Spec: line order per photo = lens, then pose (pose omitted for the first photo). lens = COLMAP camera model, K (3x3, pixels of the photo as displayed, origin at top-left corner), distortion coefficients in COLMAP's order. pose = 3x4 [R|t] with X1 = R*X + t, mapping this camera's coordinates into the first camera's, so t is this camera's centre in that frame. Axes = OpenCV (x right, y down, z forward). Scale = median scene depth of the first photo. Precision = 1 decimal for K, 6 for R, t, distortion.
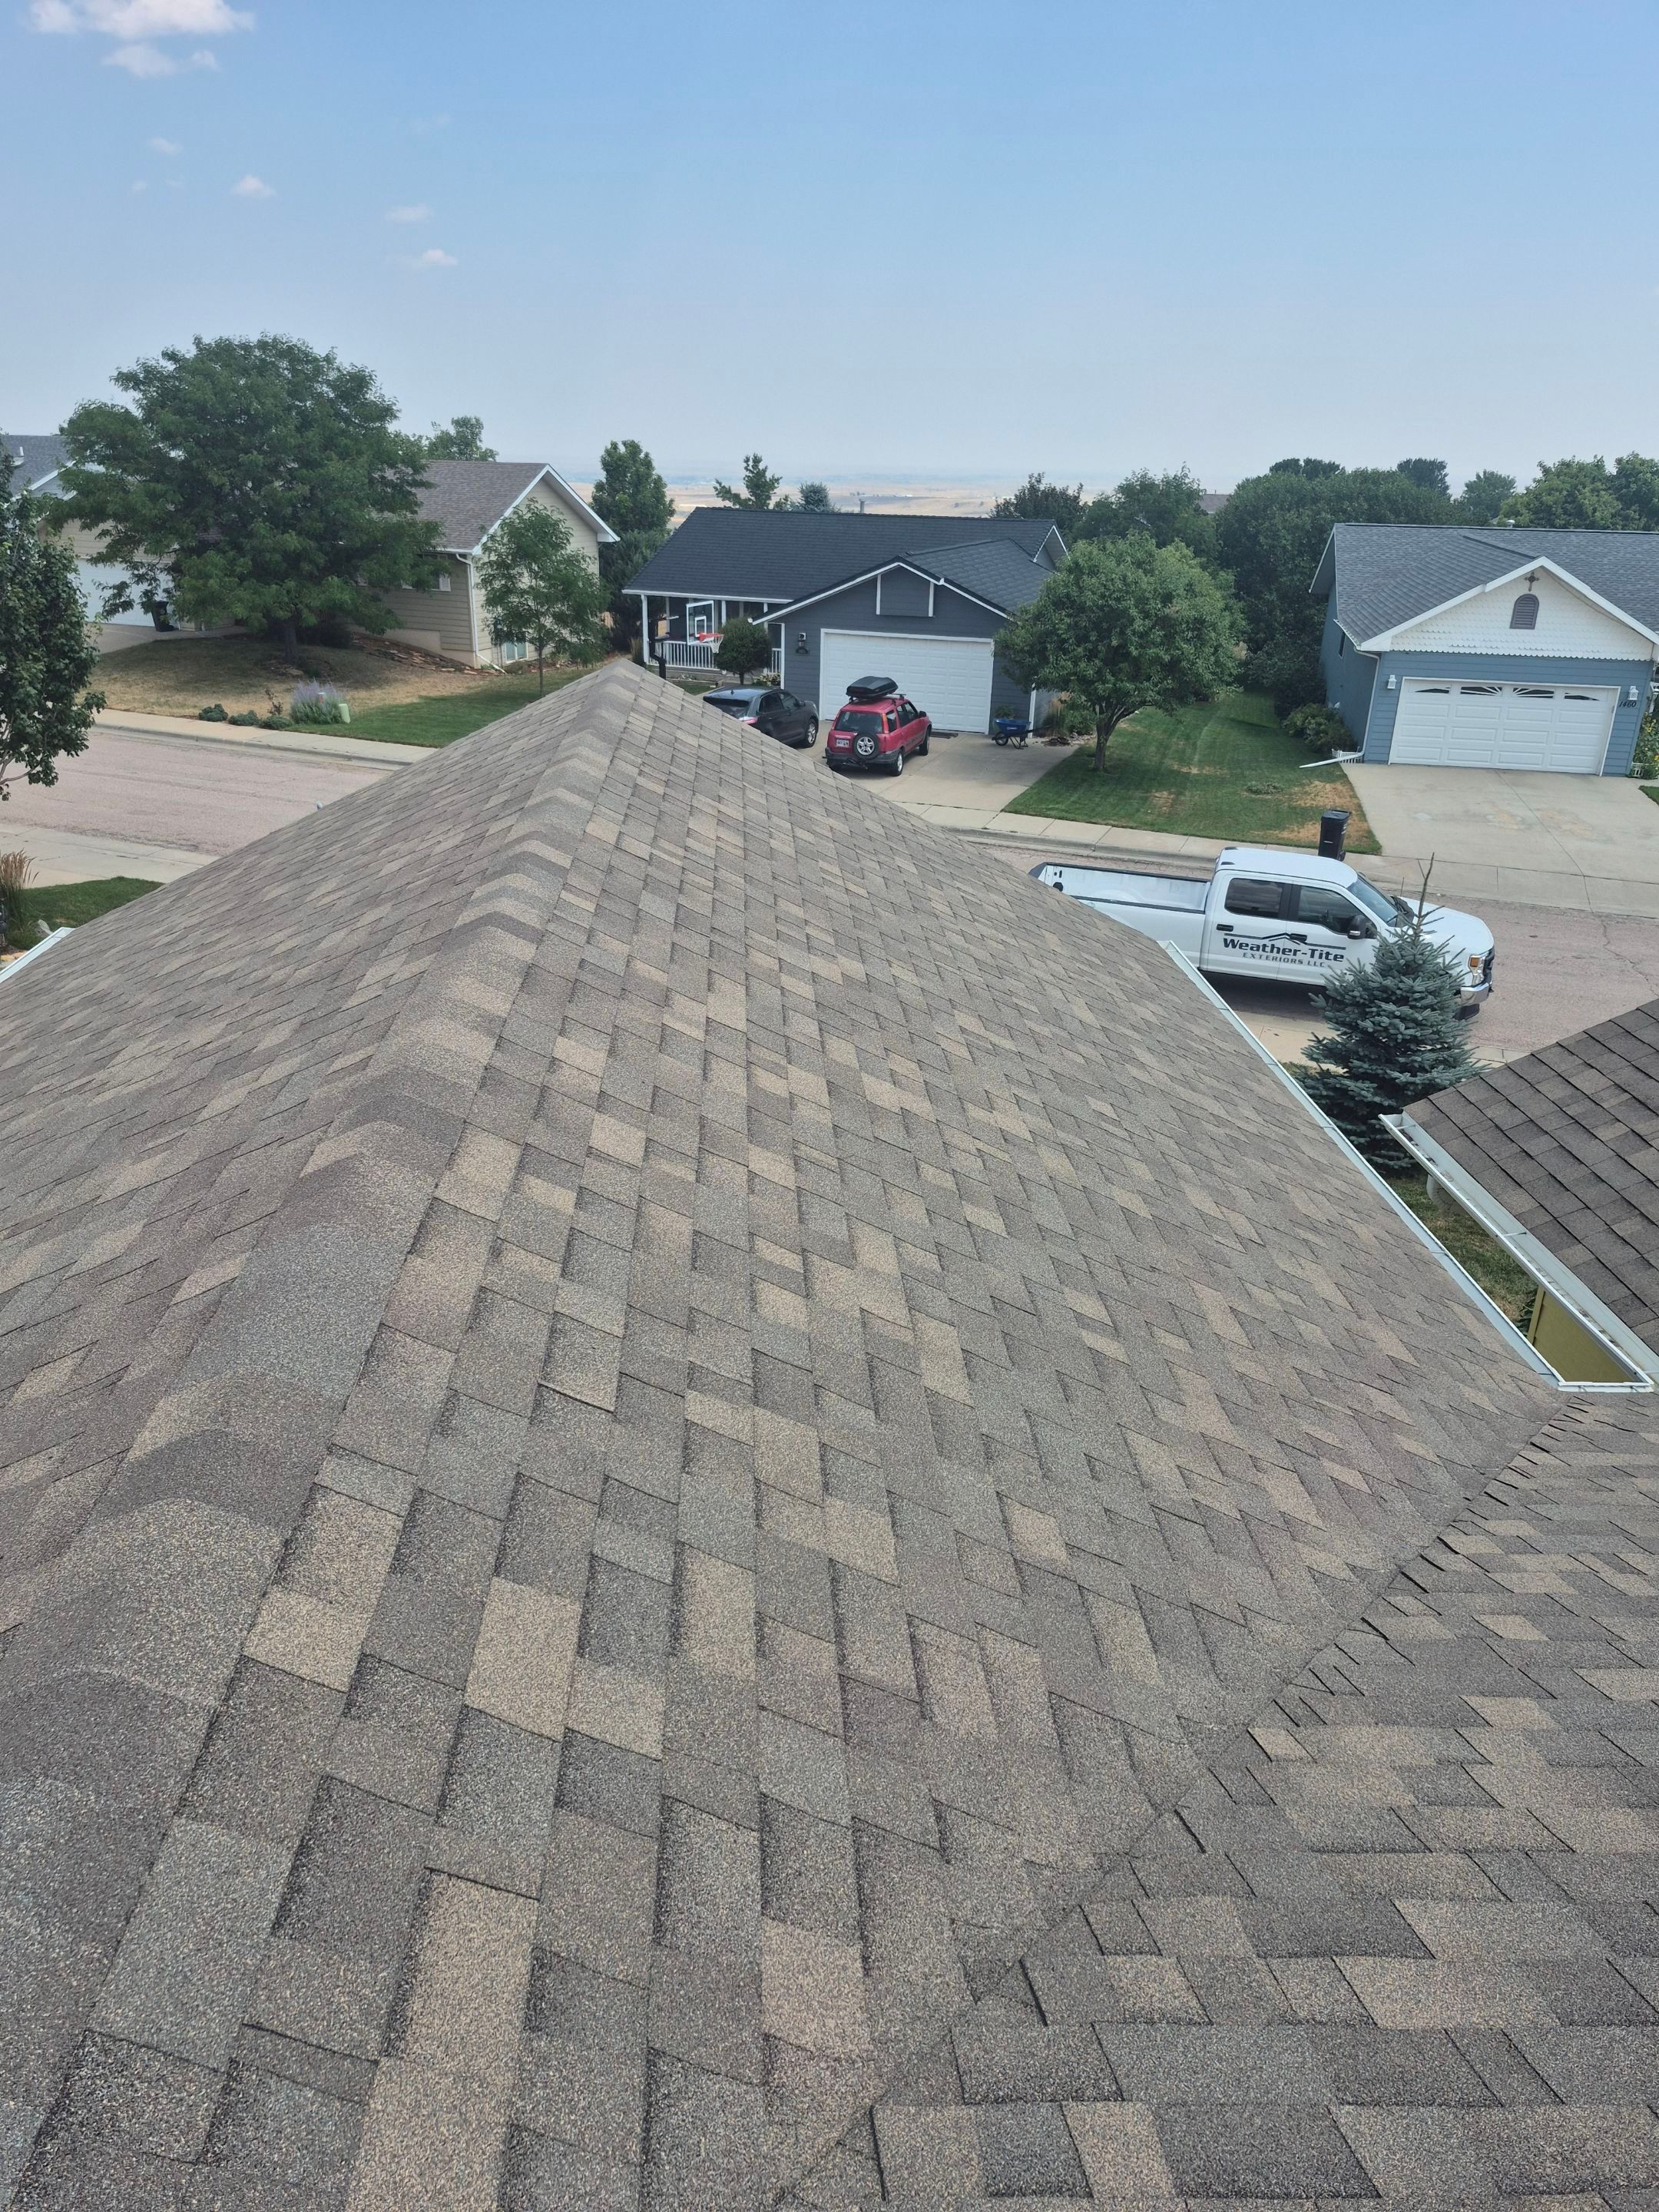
lens RADIAL K [[1525.5, 0, 809.5], [0, 1525.5, 1083.7], [0, 0, 1]] dist [0.148056, -0.245909]
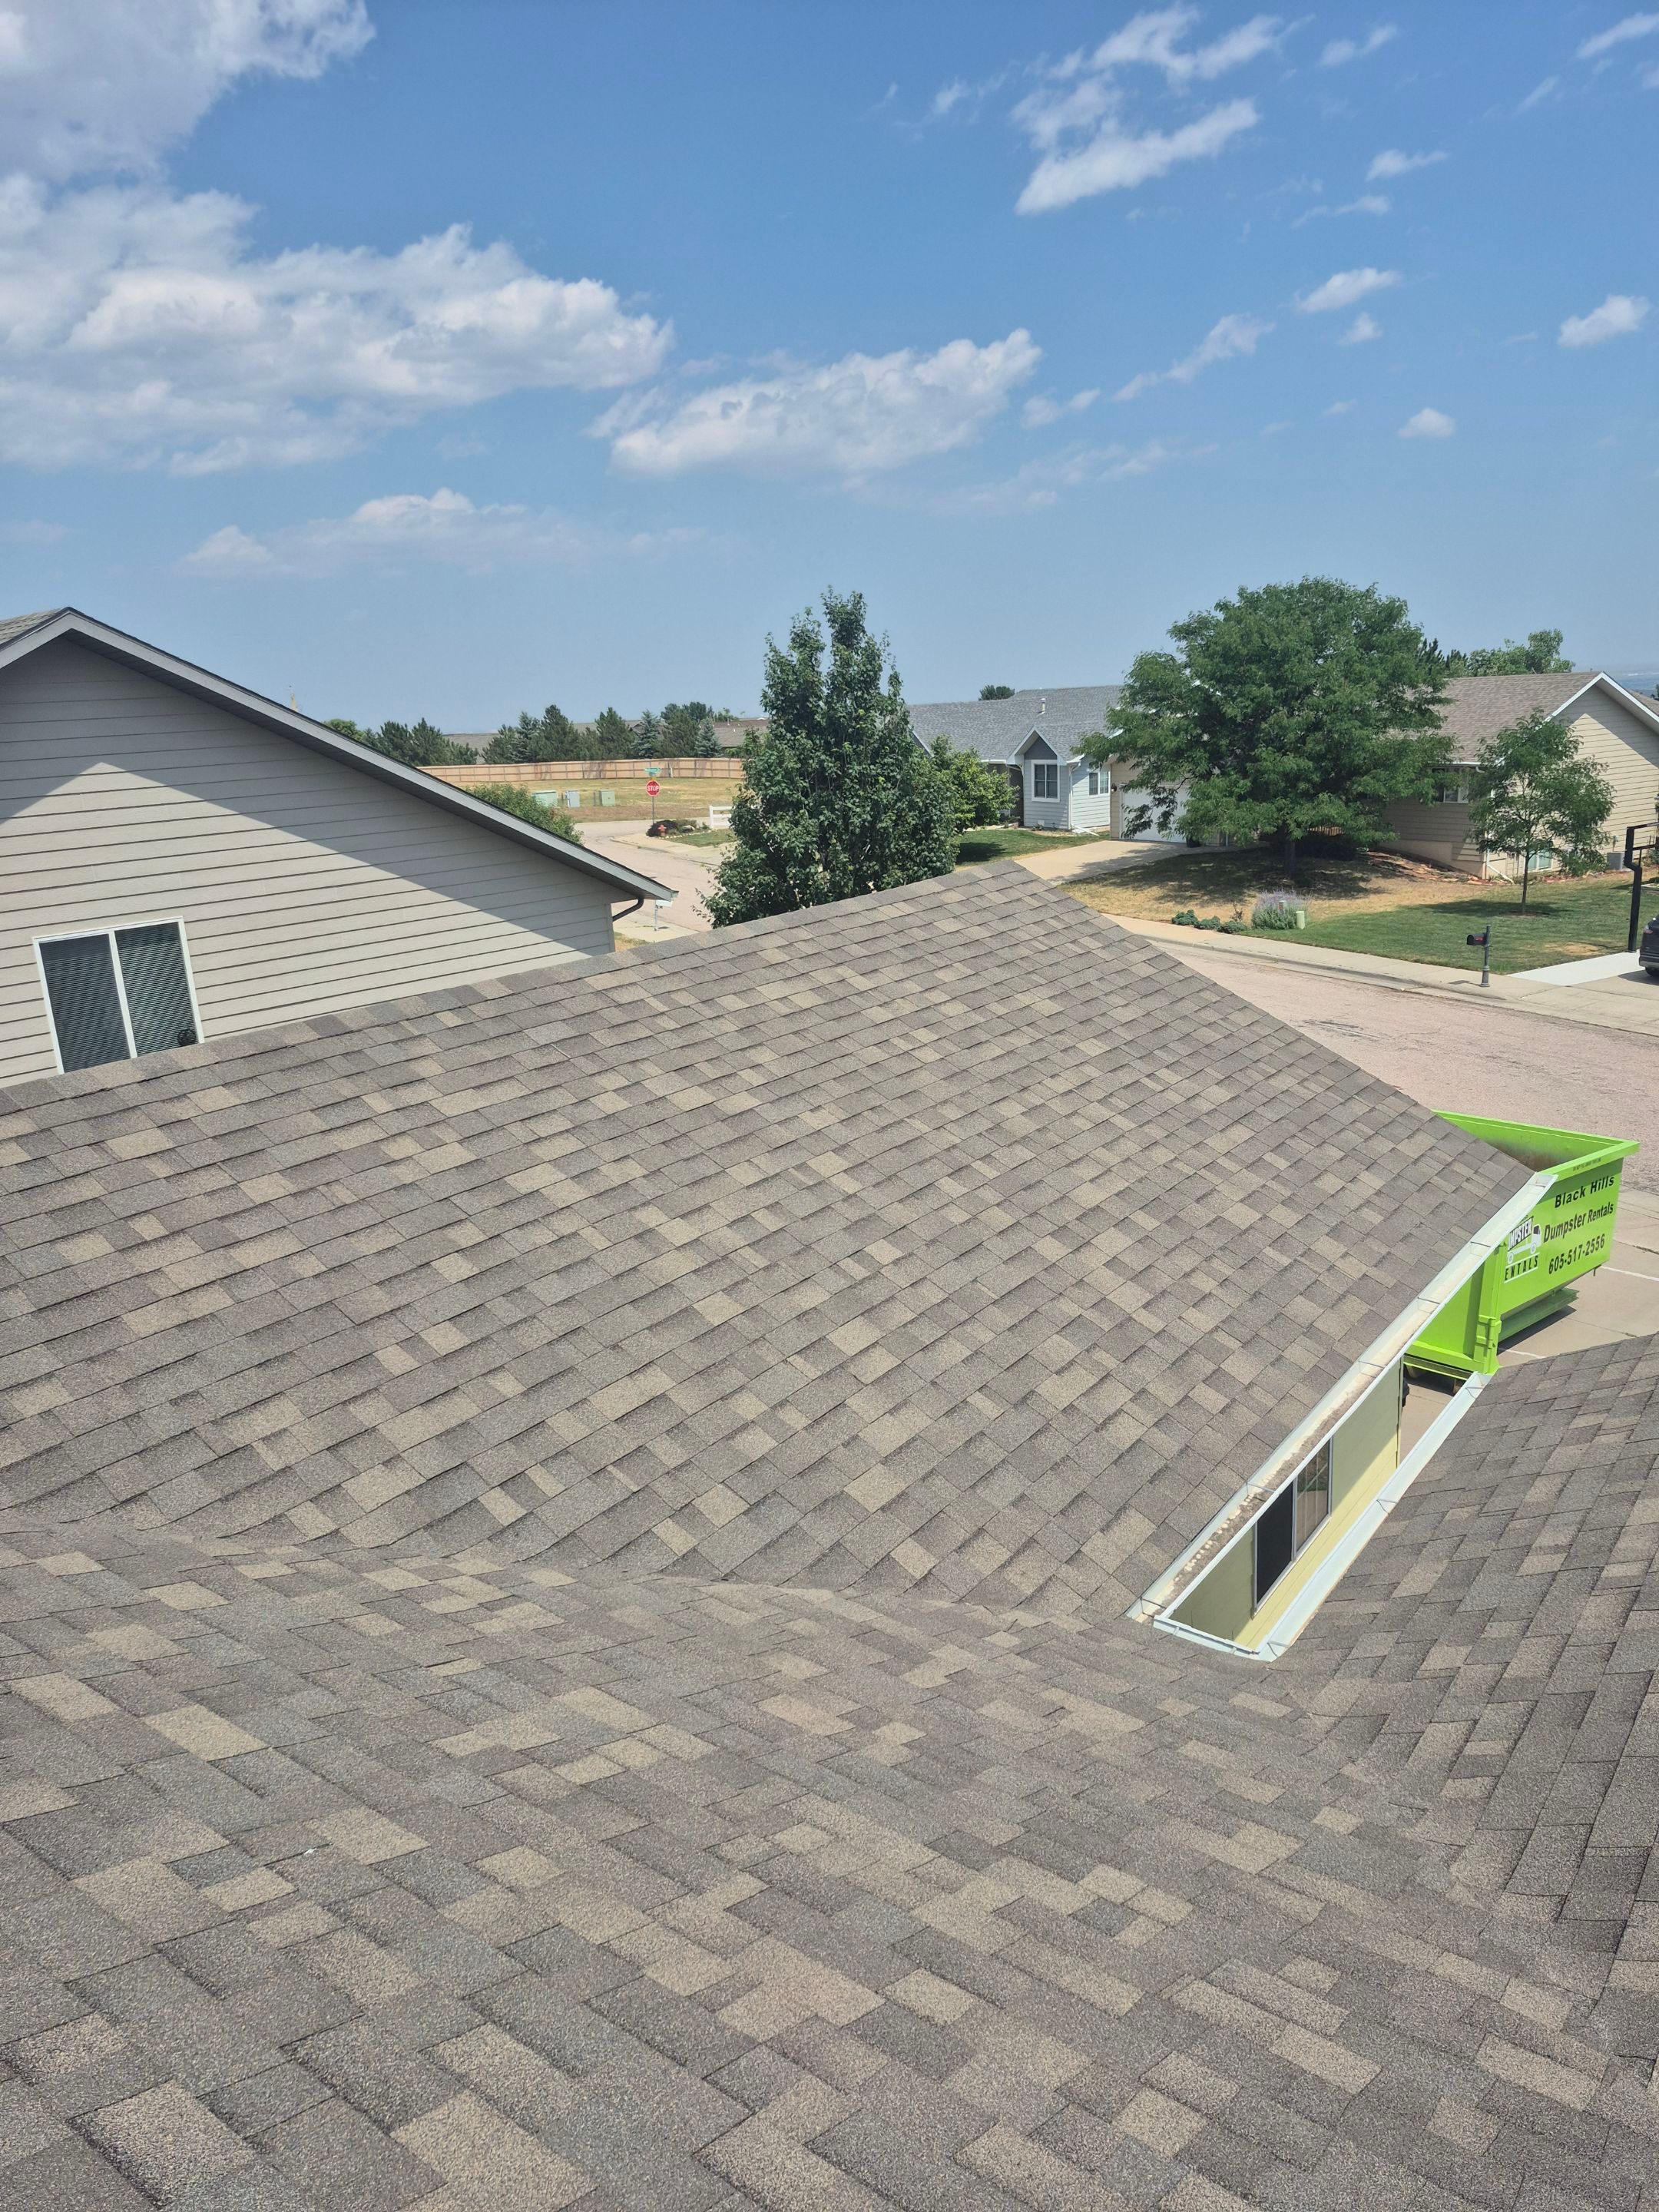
lens RADIAL K [[1530.0, 0, 844.7], [0, 1530.0, 1099.4], [0, 0, 1]] dist [0.119831, -0.178849]
pose [[0.774601, 0.100167, -0.624467, 0.127945], [-0.175194, 0.982723, -0.059681, -0.003432], [0.607700, 0.155632, 0.778767, 0.019318]]
